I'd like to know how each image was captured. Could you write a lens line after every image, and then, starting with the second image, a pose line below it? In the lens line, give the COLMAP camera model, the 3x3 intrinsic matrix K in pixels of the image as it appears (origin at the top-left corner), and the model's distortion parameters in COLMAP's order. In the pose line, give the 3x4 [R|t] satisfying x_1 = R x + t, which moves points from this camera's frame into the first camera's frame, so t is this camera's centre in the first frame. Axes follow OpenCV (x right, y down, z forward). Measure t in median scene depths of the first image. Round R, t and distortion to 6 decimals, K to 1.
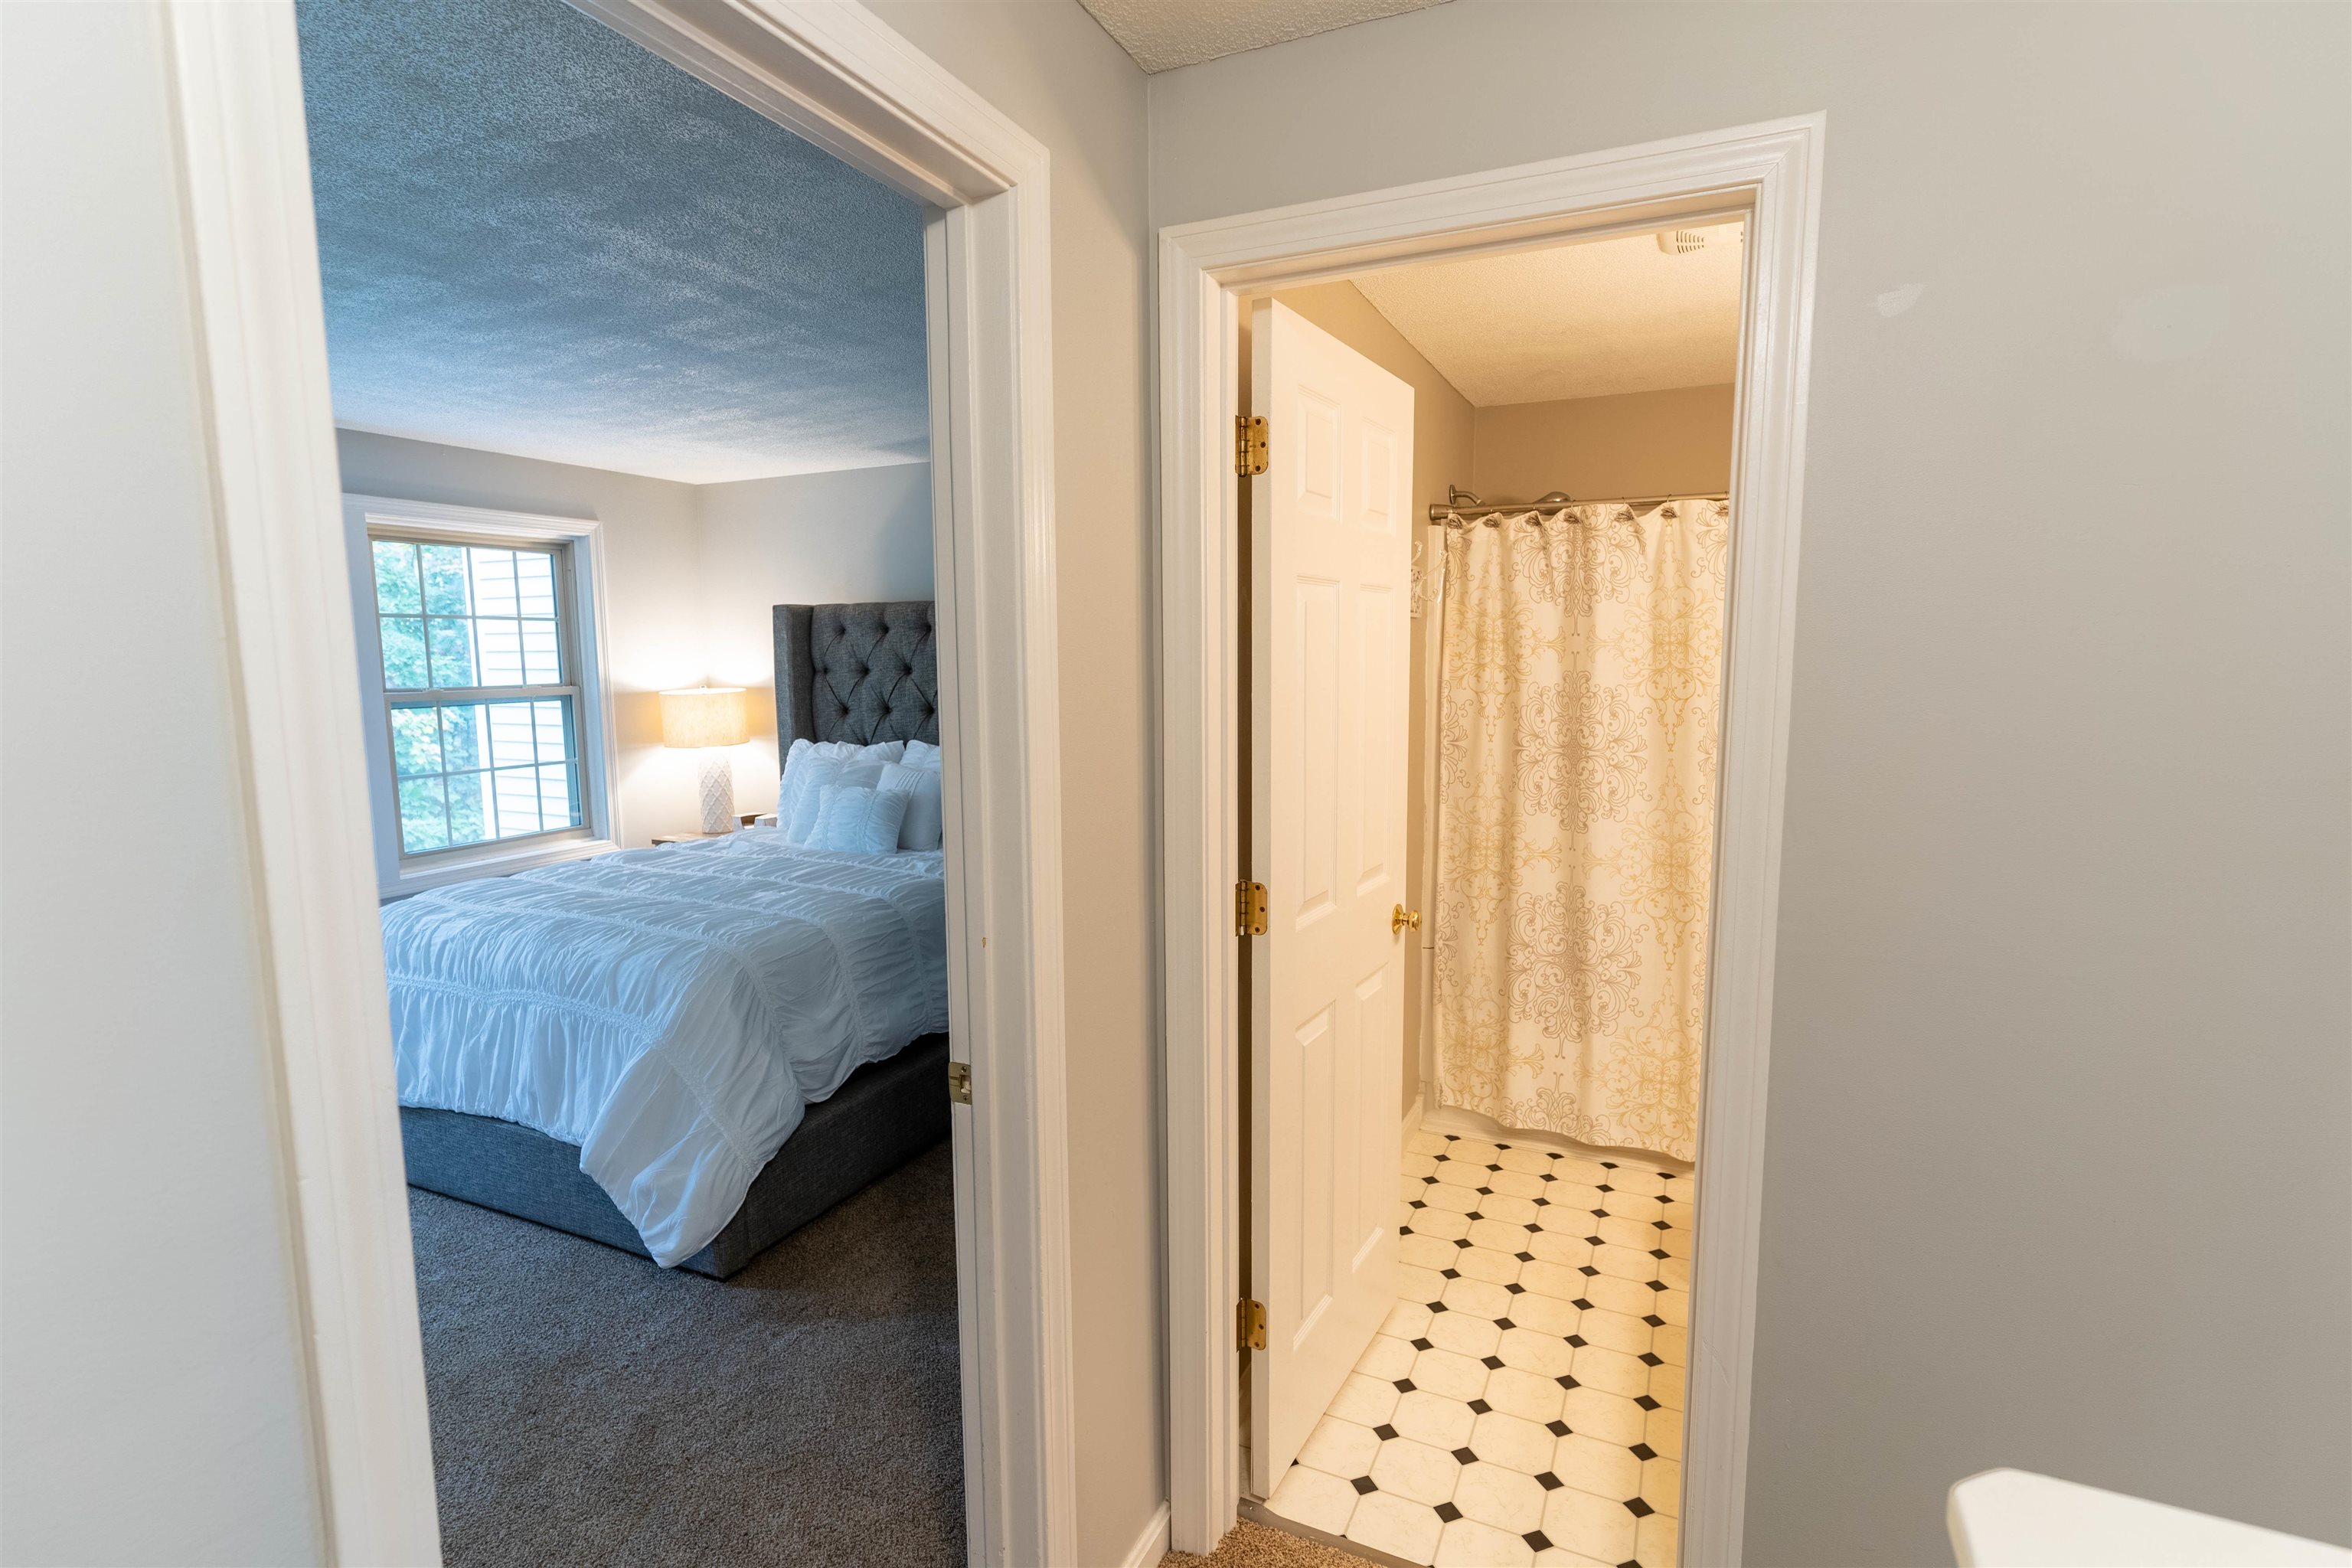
lens RADIAL K [[1118.5, 0, 1172.9], [0, 1118.5, 784.5], [0, 0, 1]] dist [0.001076, -0.000360]
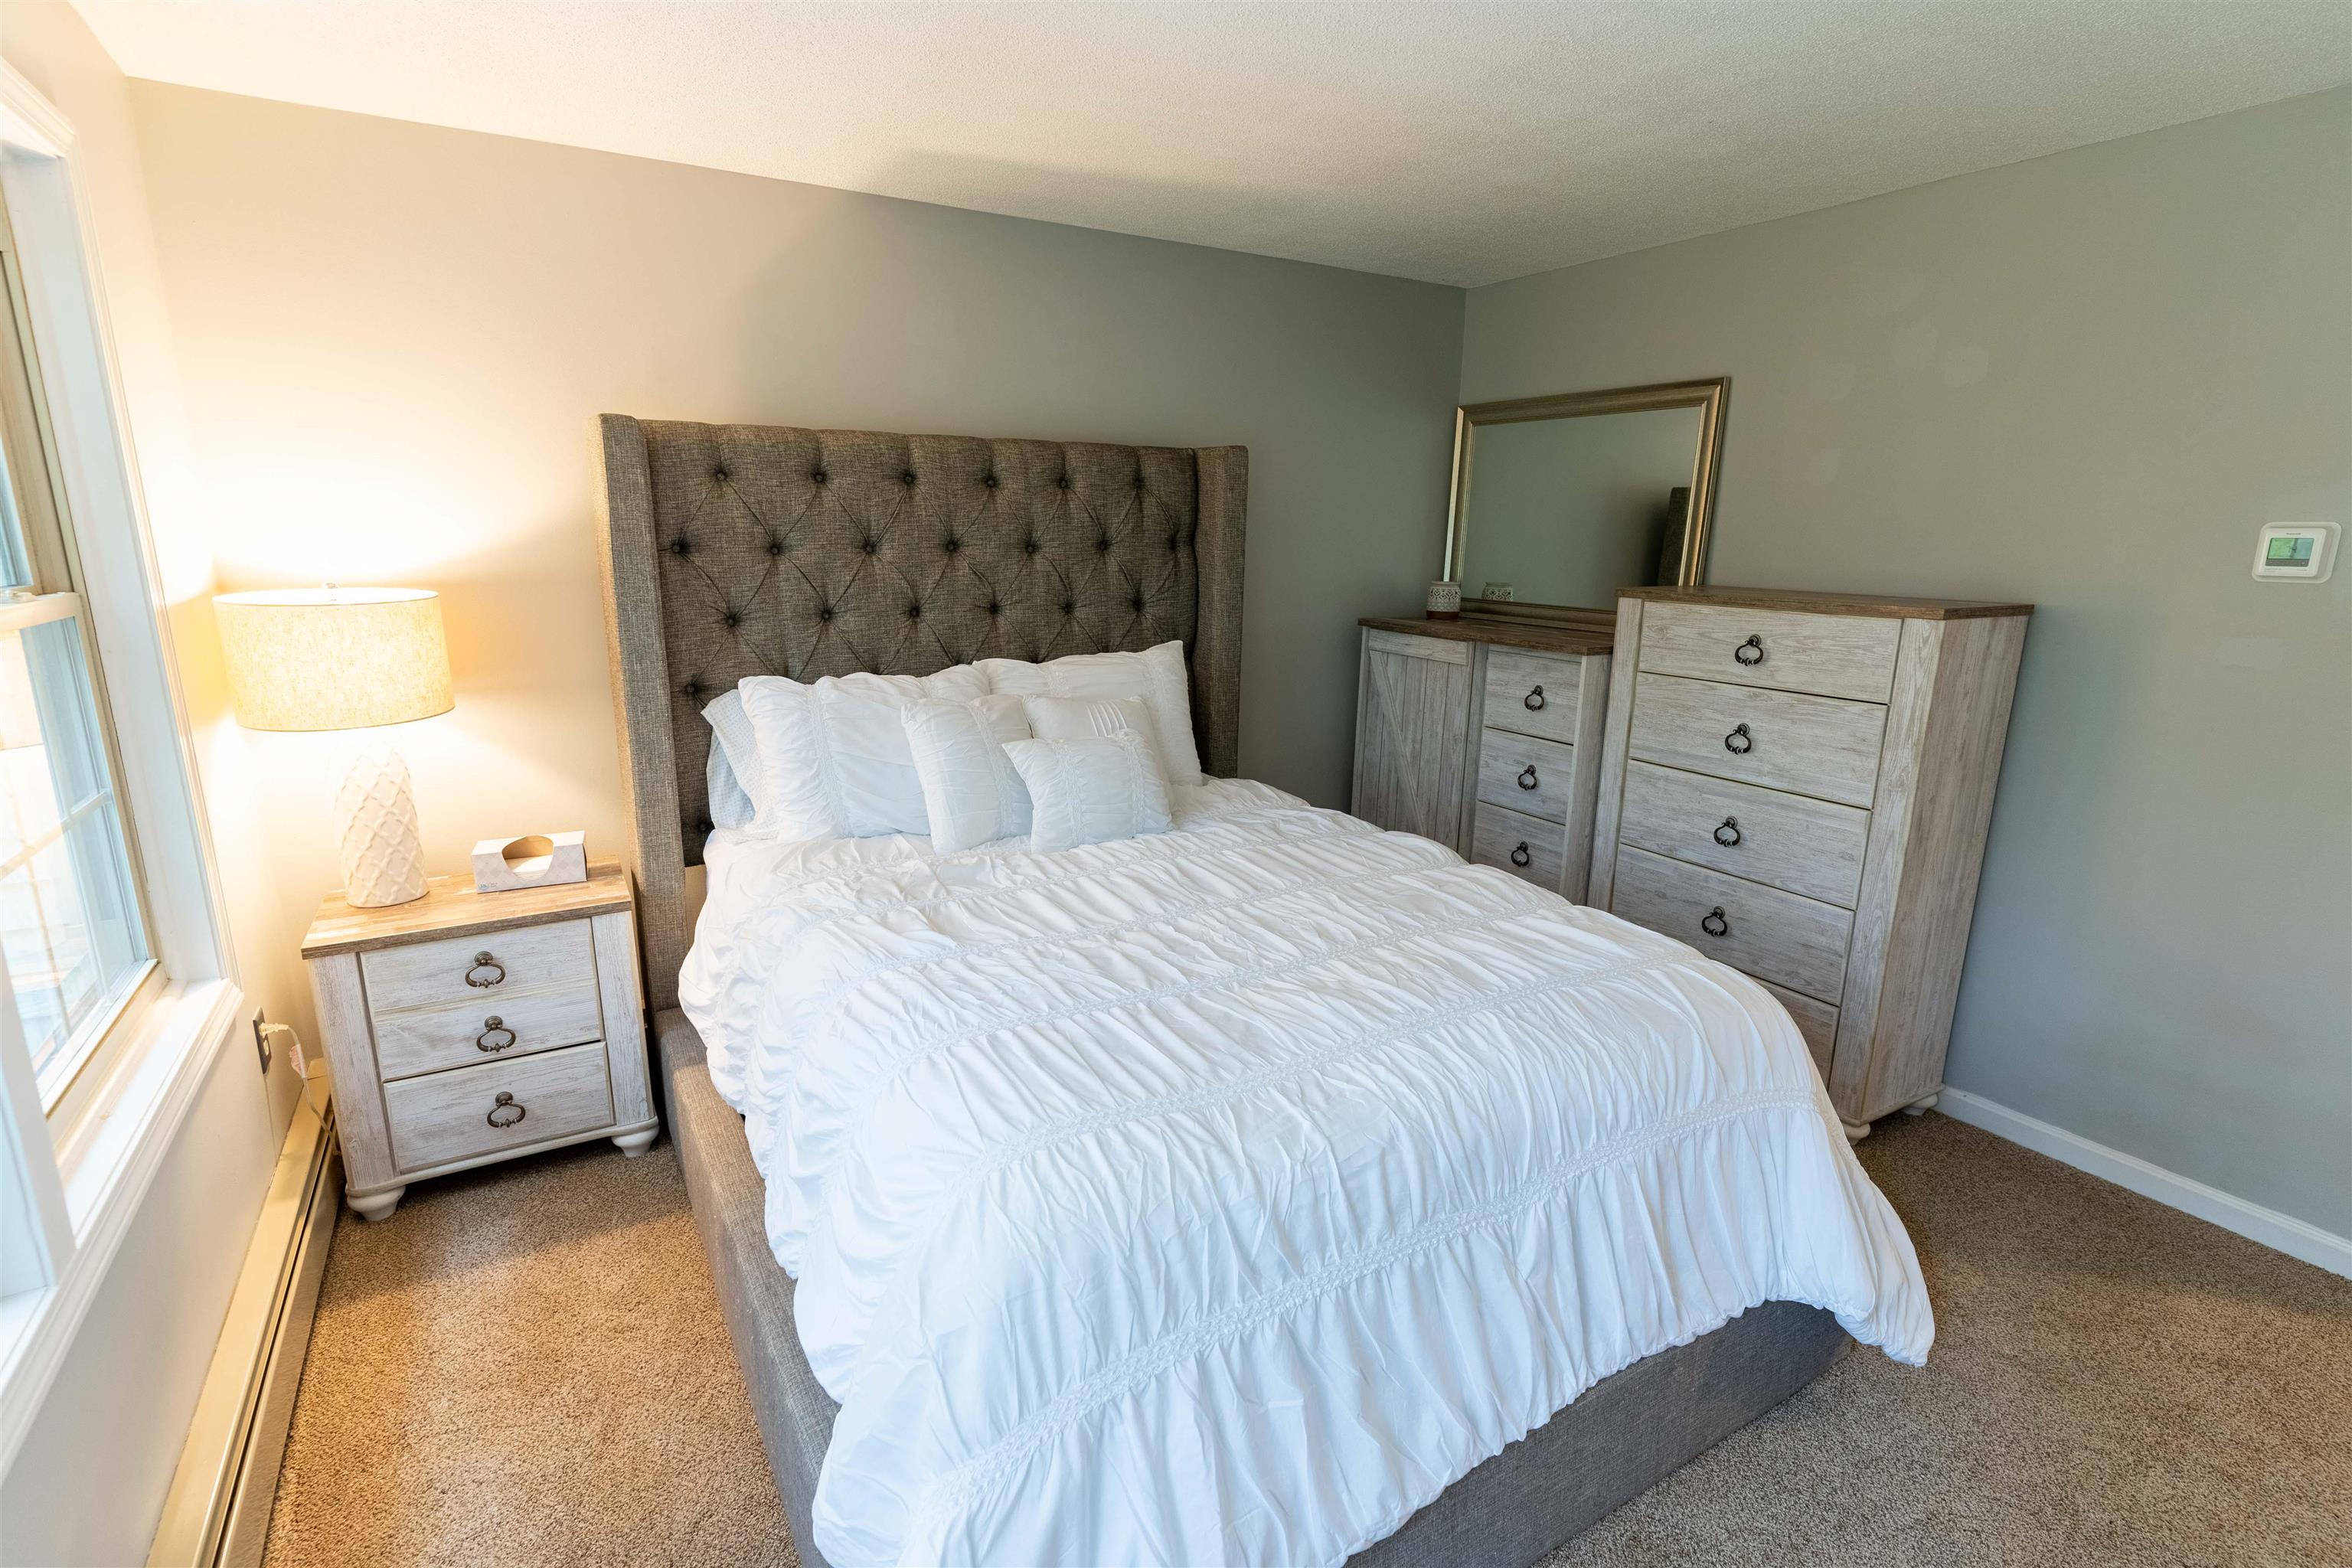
lens RADIAL K [[1118.5, 0, 1171.0], [0, 1118.5, 777.5], [0, 0, 1]] dist [0.001076, -0.000360]
pose [[0.561934, -0.168310, 0.809878, -1.723099], [0.083934, 0.985629, 0.146597, -0.141057], [-0.822912, -0.014402, 0.567986, 1.352465]]
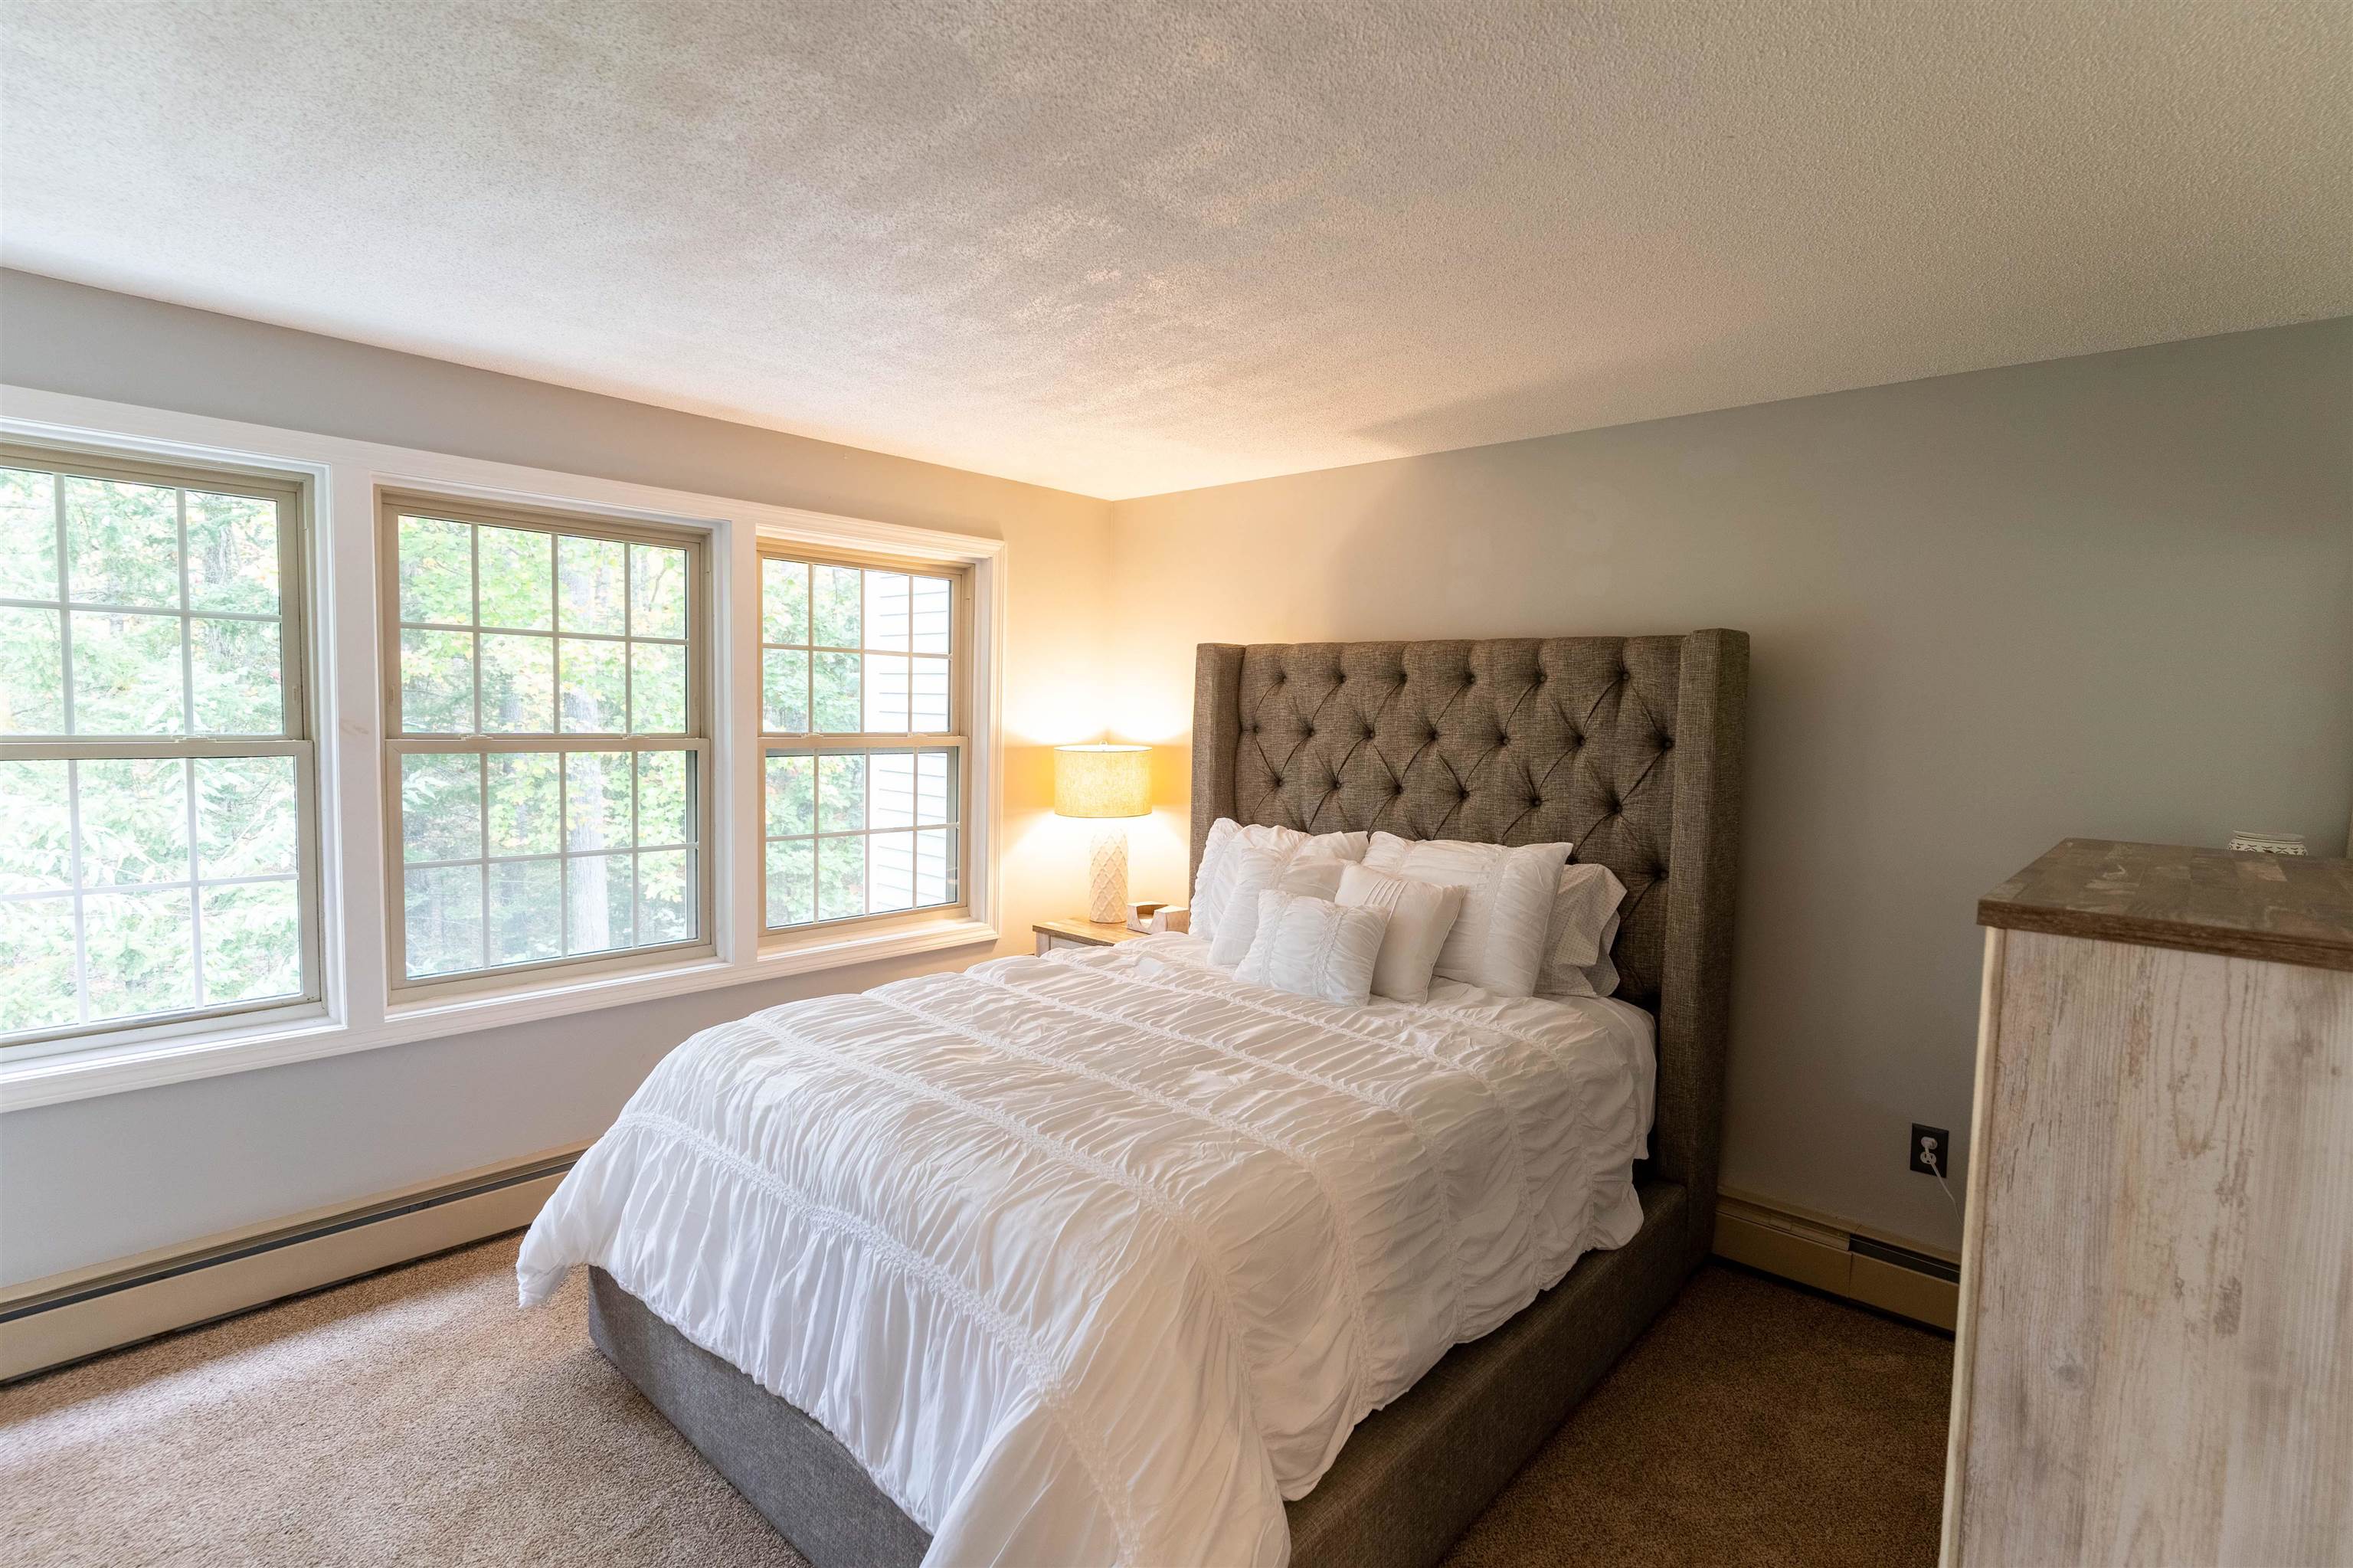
lens RADIAL K [[1119.0, 0, 1164.9], [0, 1119.0, 781.0], [0, 0, 1]] dist [0.001076, -0.000360]
pose [[0.952026, 0.052174, -0.301536, -0.366691], [-0.068580, 0.996672, -0.044074, -0.075644], [0.298233, 0.062640, 0.952436, 0.670119]]
